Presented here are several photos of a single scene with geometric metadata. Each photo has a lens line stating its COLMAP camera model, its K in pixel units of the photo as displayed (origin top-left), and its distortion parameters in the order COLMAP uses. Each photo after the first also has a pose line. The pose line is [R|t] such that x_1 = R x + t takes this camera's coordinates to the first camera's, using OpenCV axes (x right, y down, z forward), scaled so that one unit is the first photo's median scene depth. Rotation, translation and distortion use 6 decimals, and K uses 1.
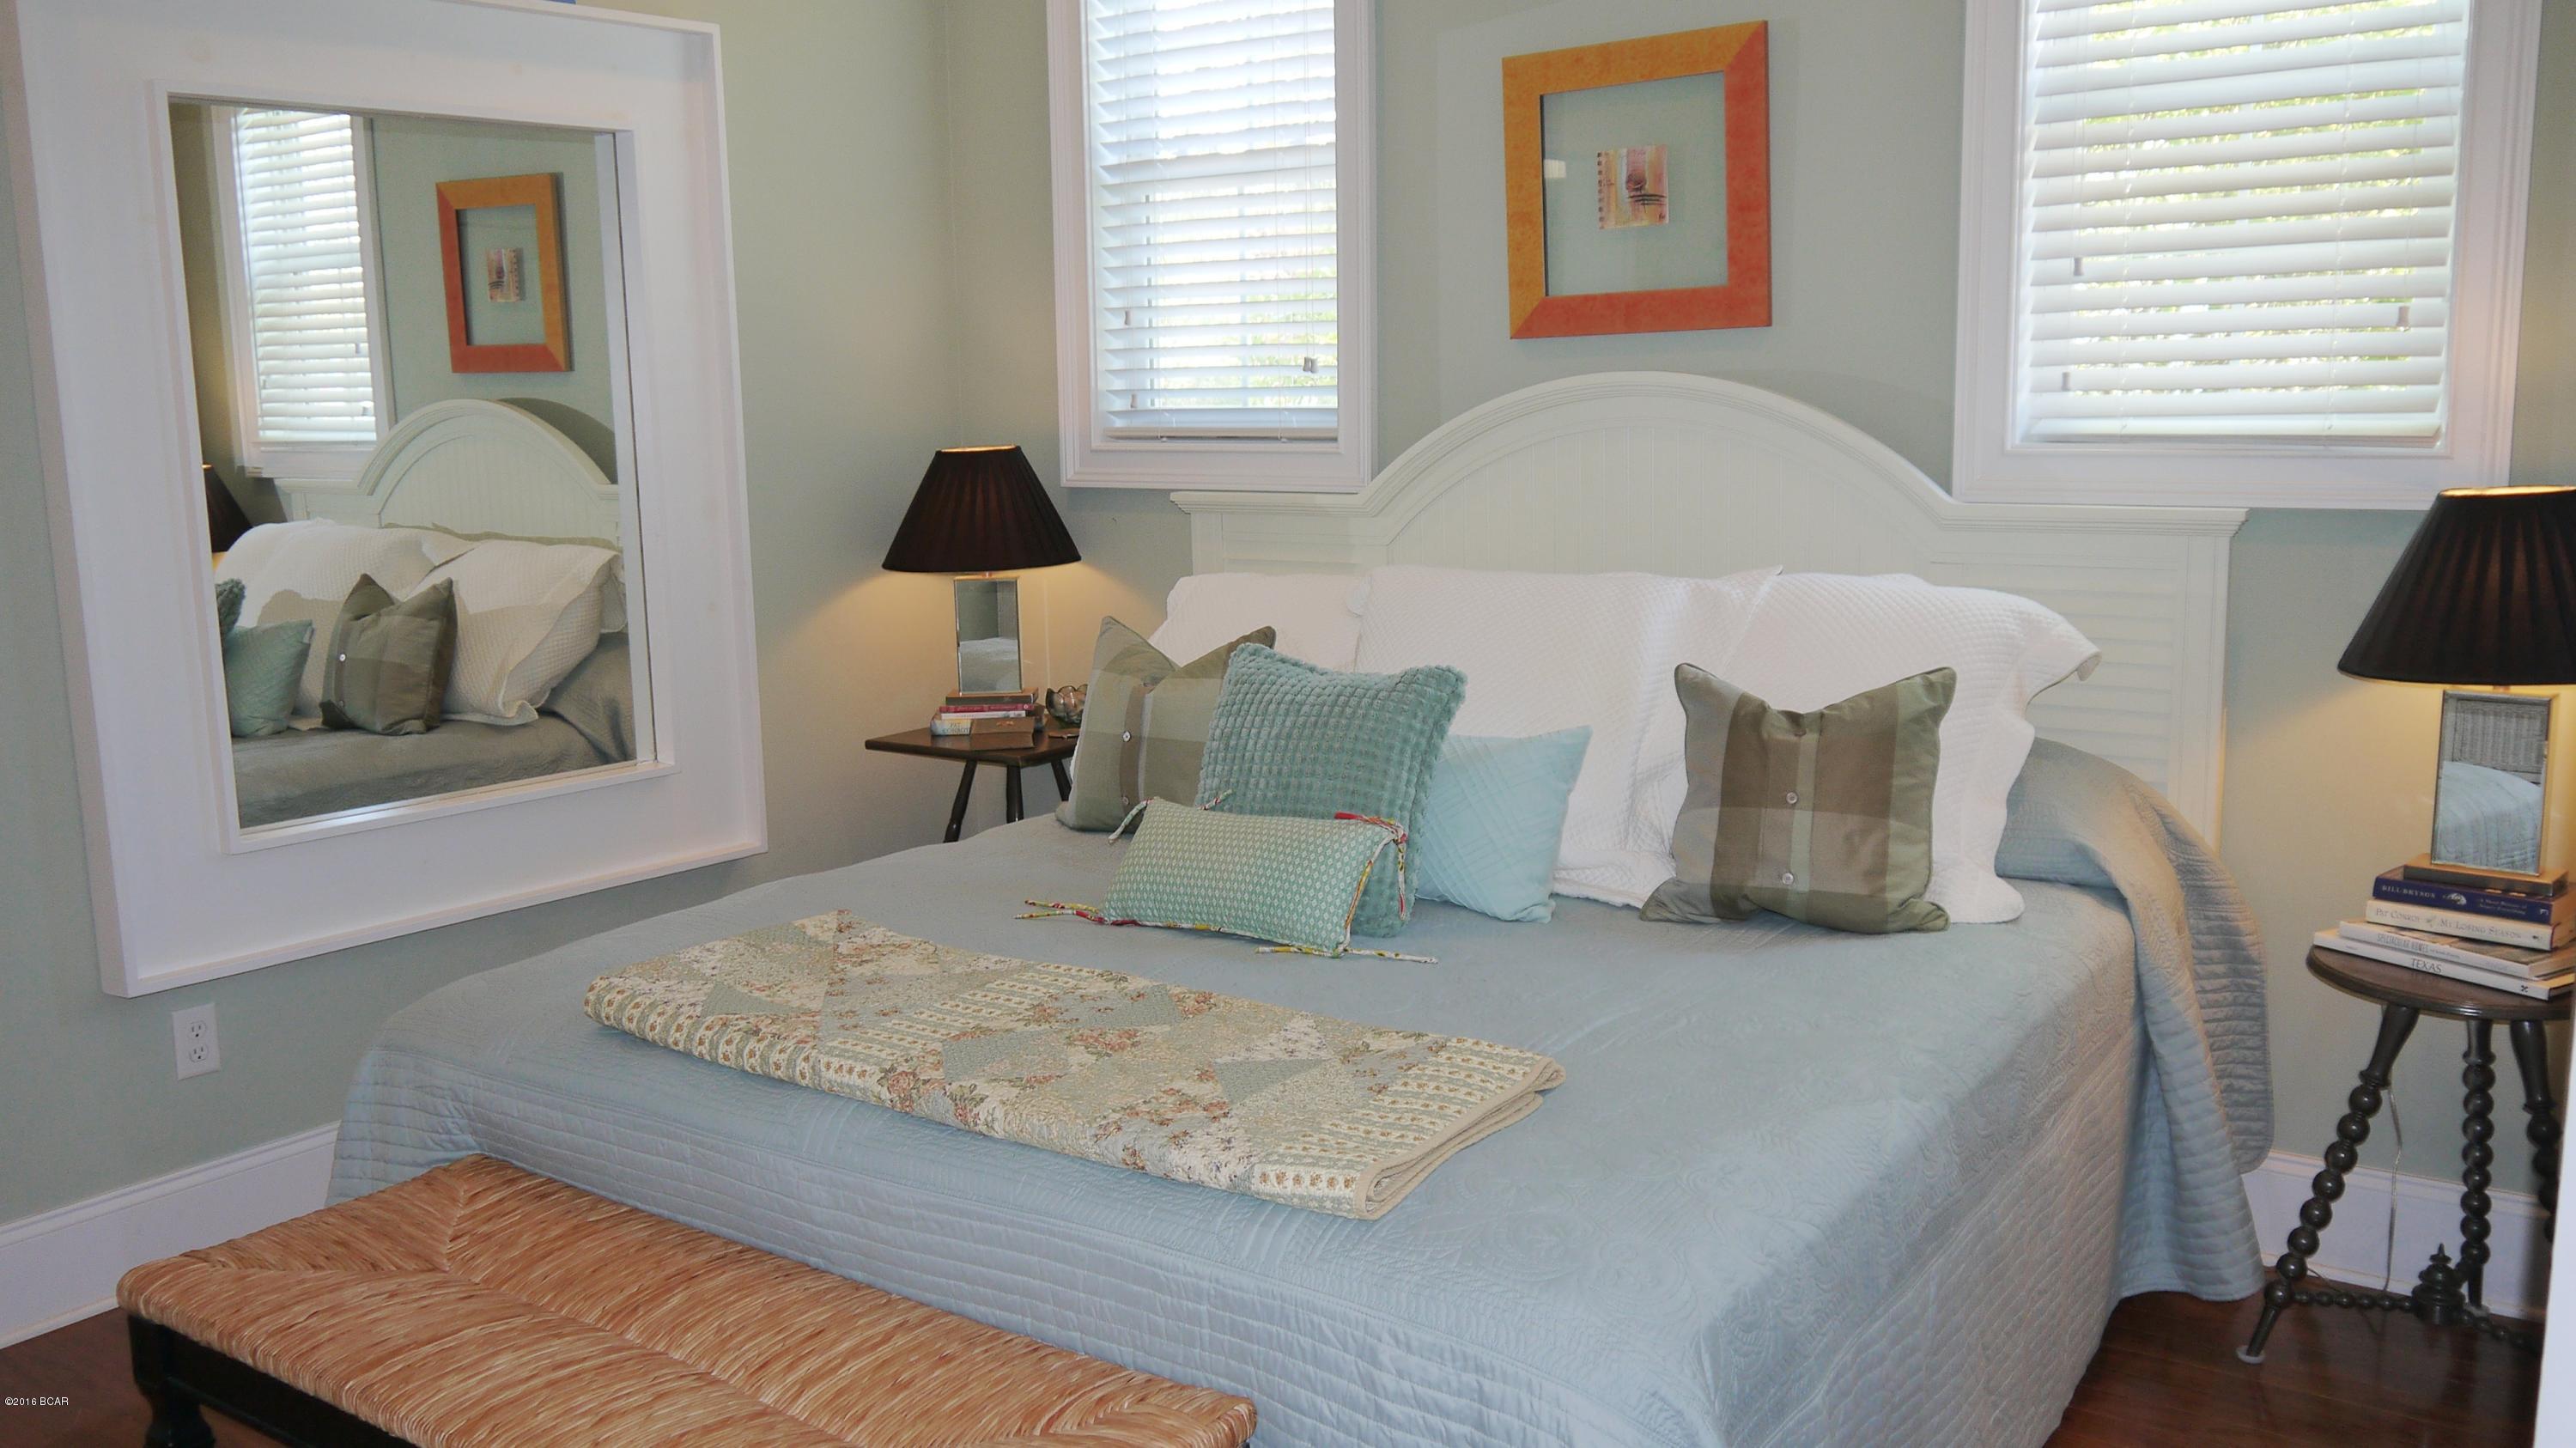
lens RADIAL K [[2149.2, 0, 1286.2], [0, 2149.2, 737.9], [0, 0, 1]] dist [-0.028560, 0.012058]
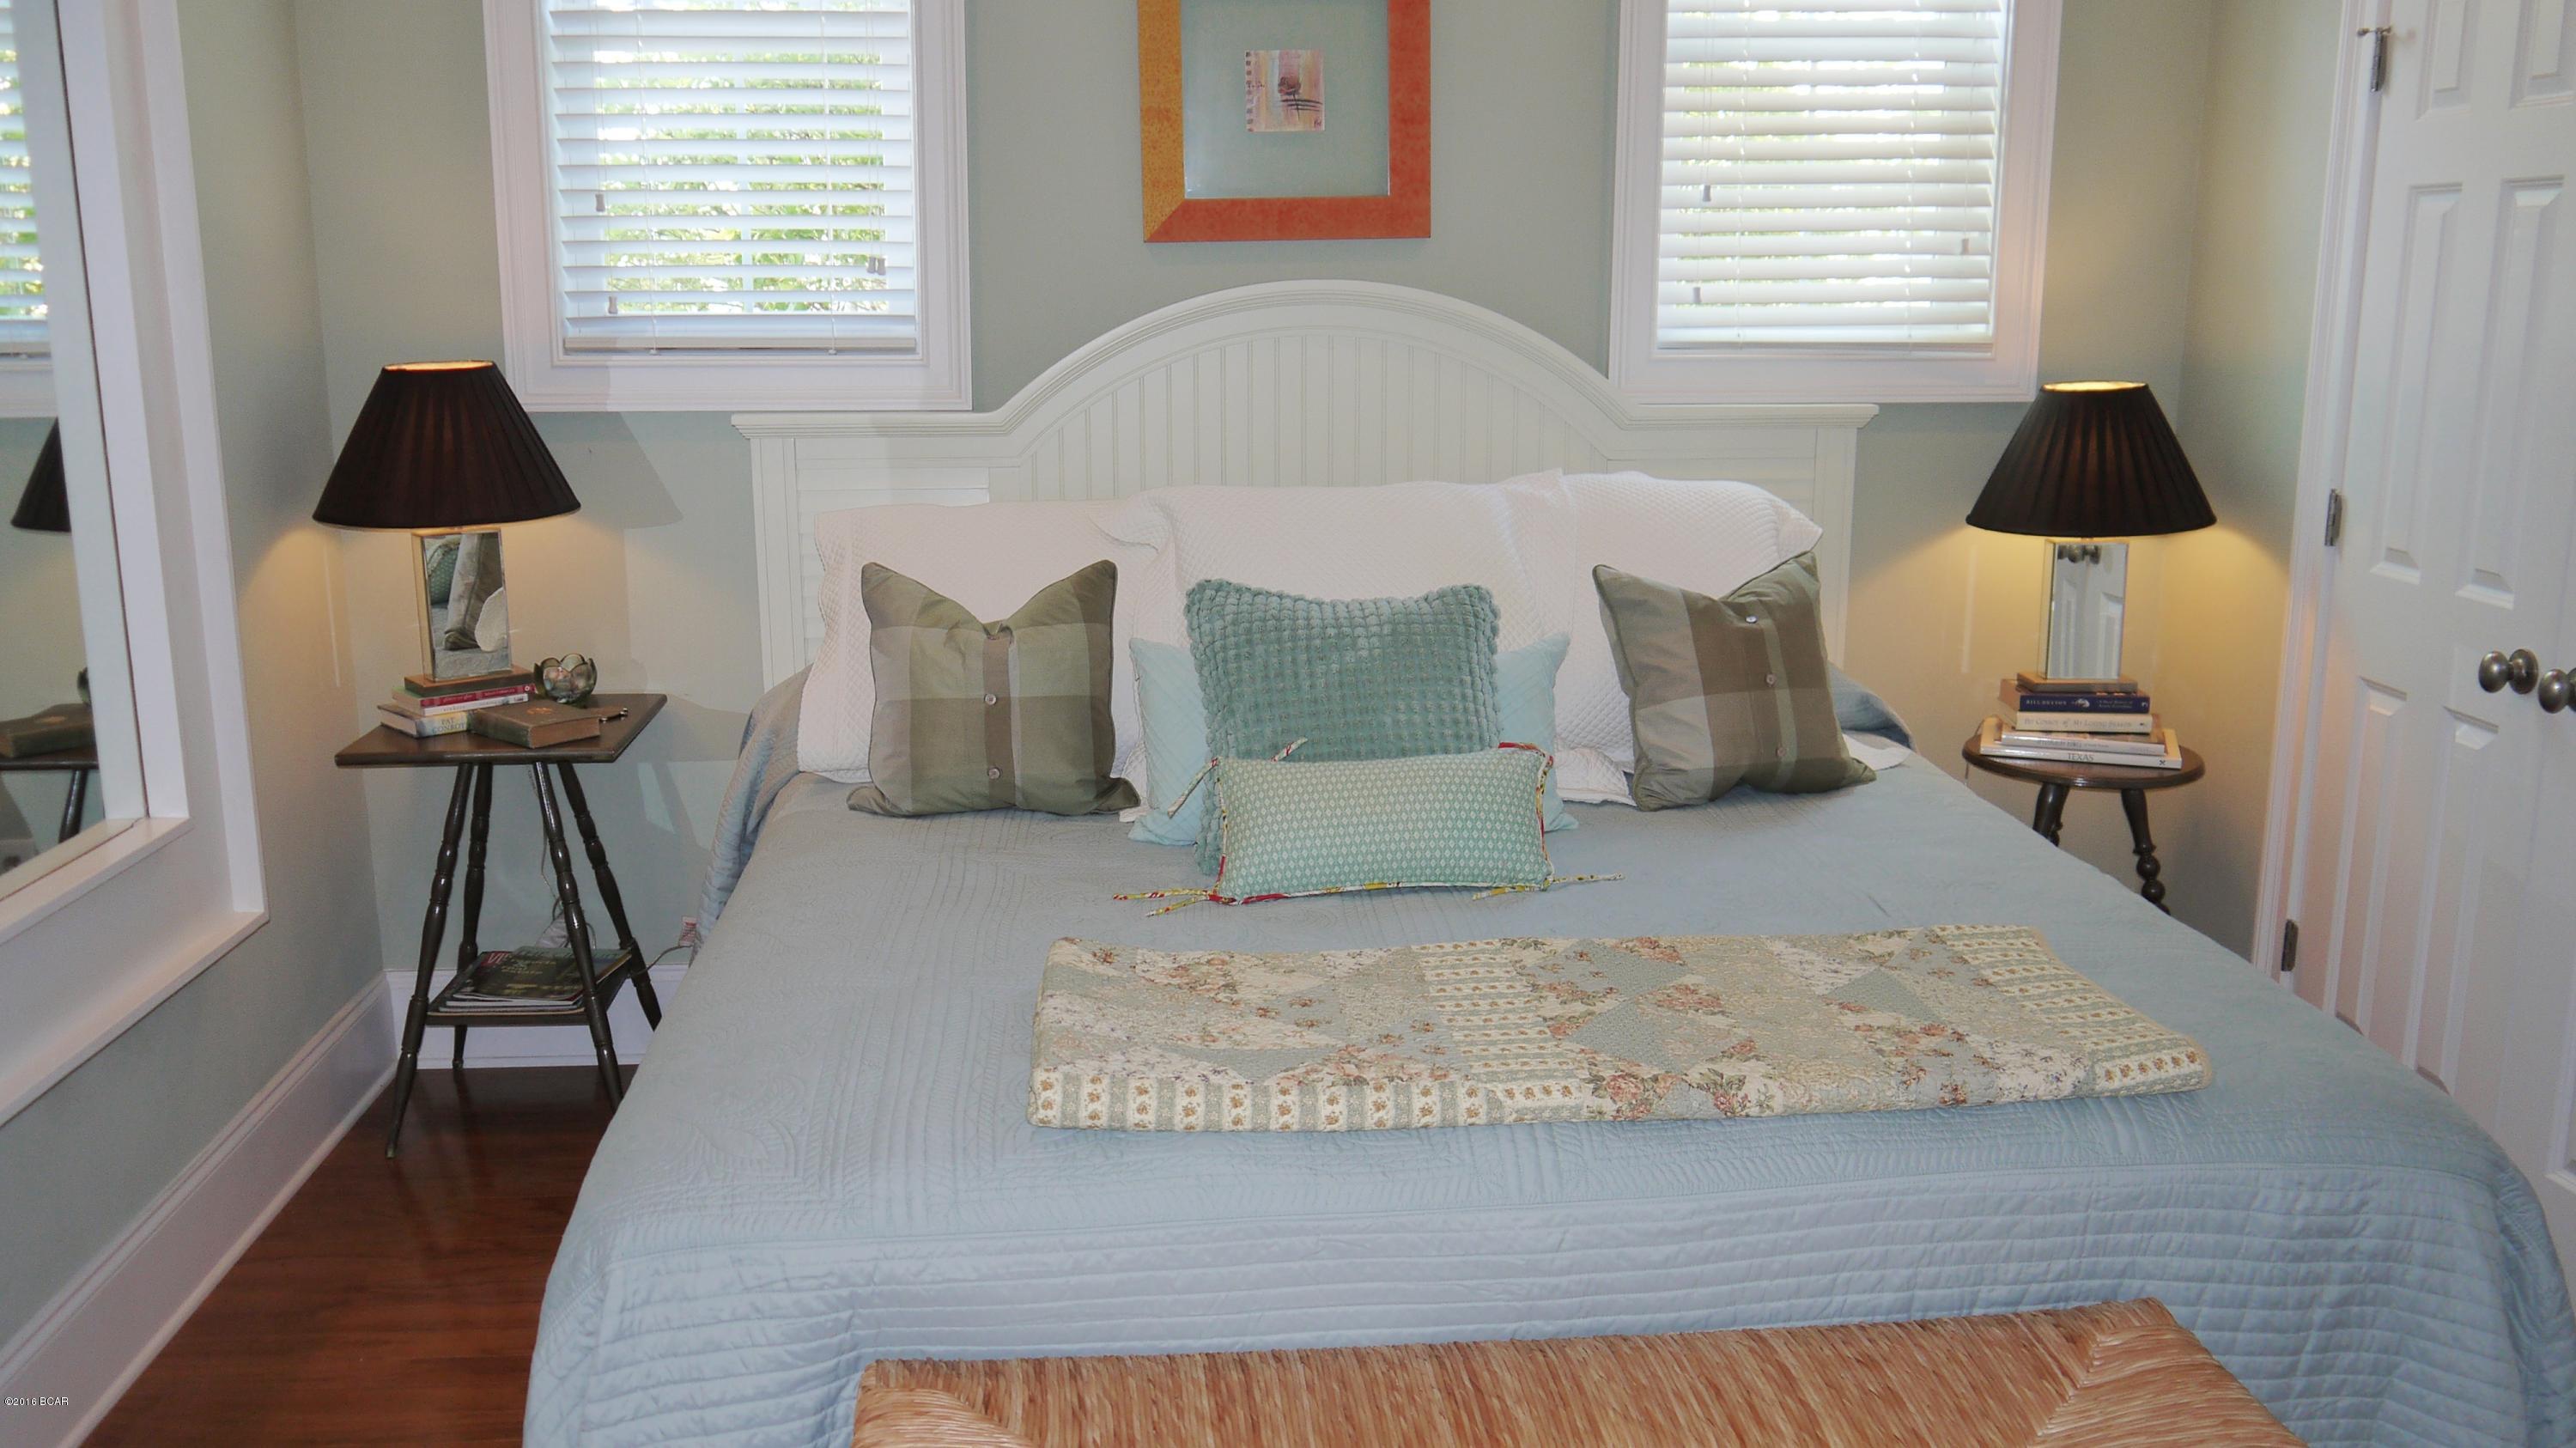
lens RADIAL K [[2149.2, 0, 1286.2], [0, 2149.2, 737.9], [0, 0, 1]] dist [-0.028560, 0.012058]
pose [[0.756600, -0.122564, 0.642289, -0.520929], [0.092883, 0.992460, 0.079972, -0.041756], [-0.647248, -0.000849, 0.762279, 0.255912]]
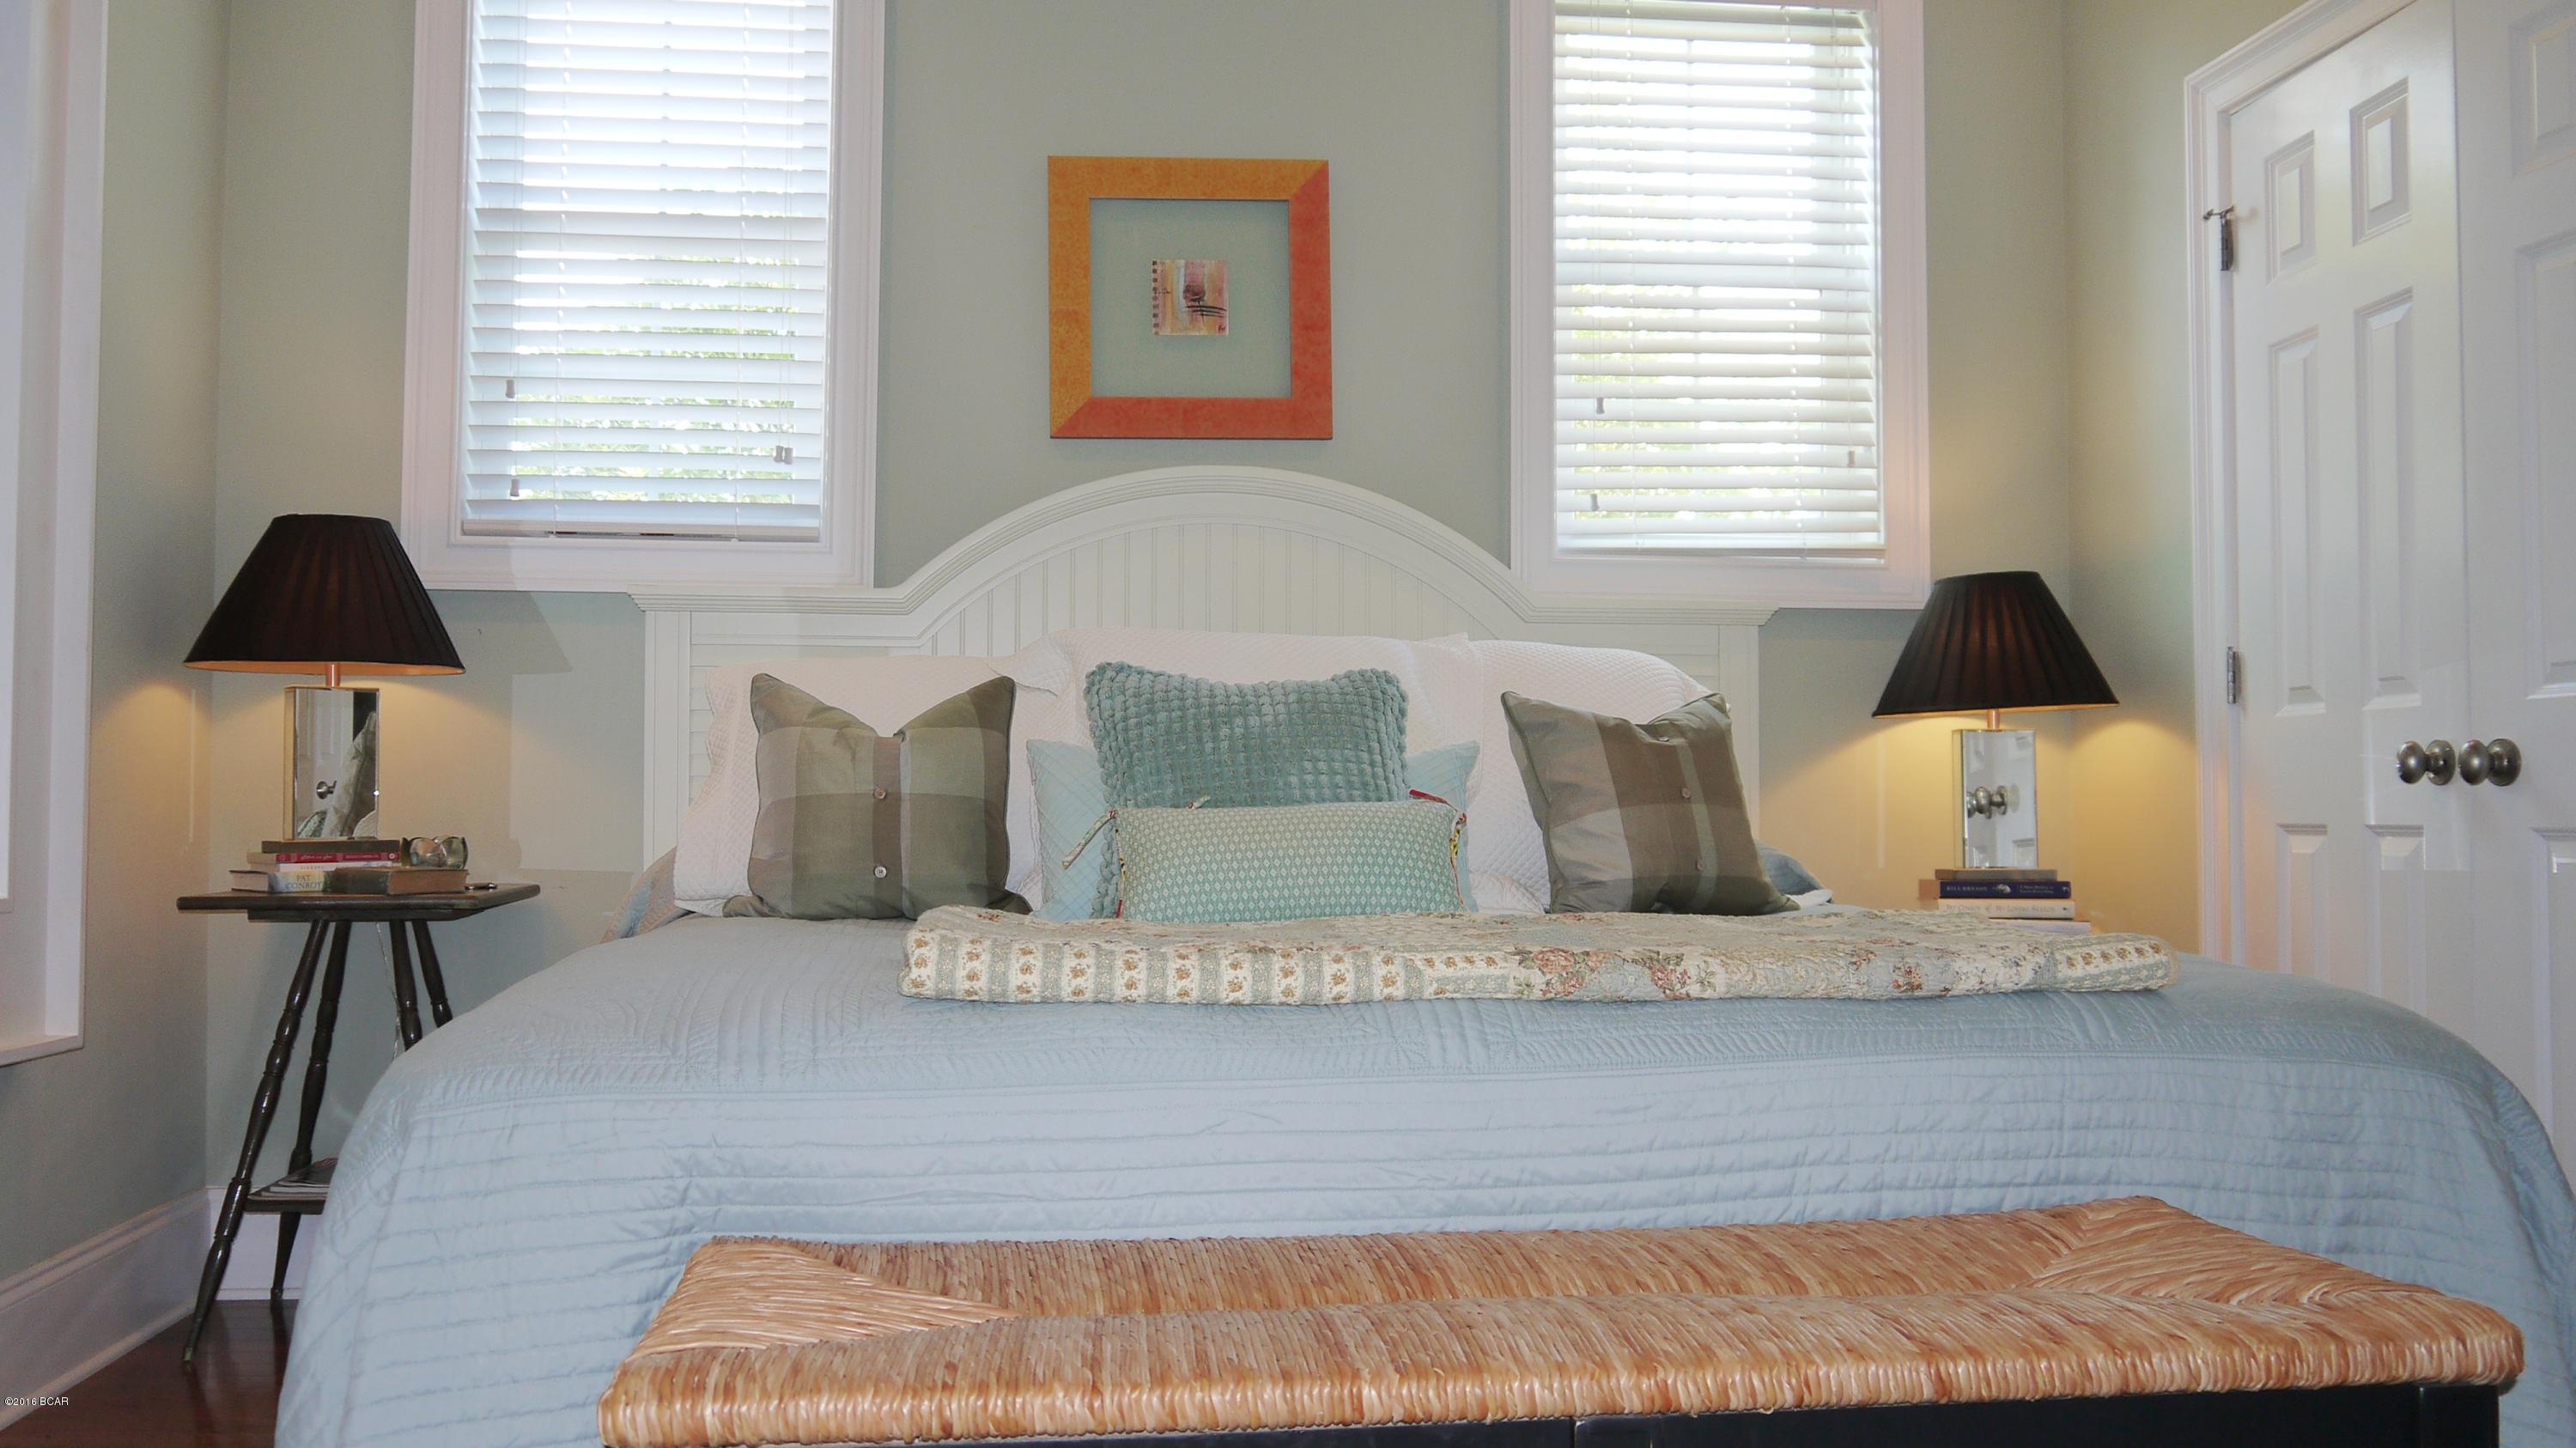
lens RADIAL K [[2149.2, 0, 1286.2], [0, 2149.2, 737.9], [0, 0, 1]] dist [-0.028560, 0.012058]
pose [[0.727820, 0.042192, 0.684469, -0.507796], [0.097443, 0.981615, -0.164124, 0.123241], [-0.678810, 0.186149, 0.710328, 0.291997]]
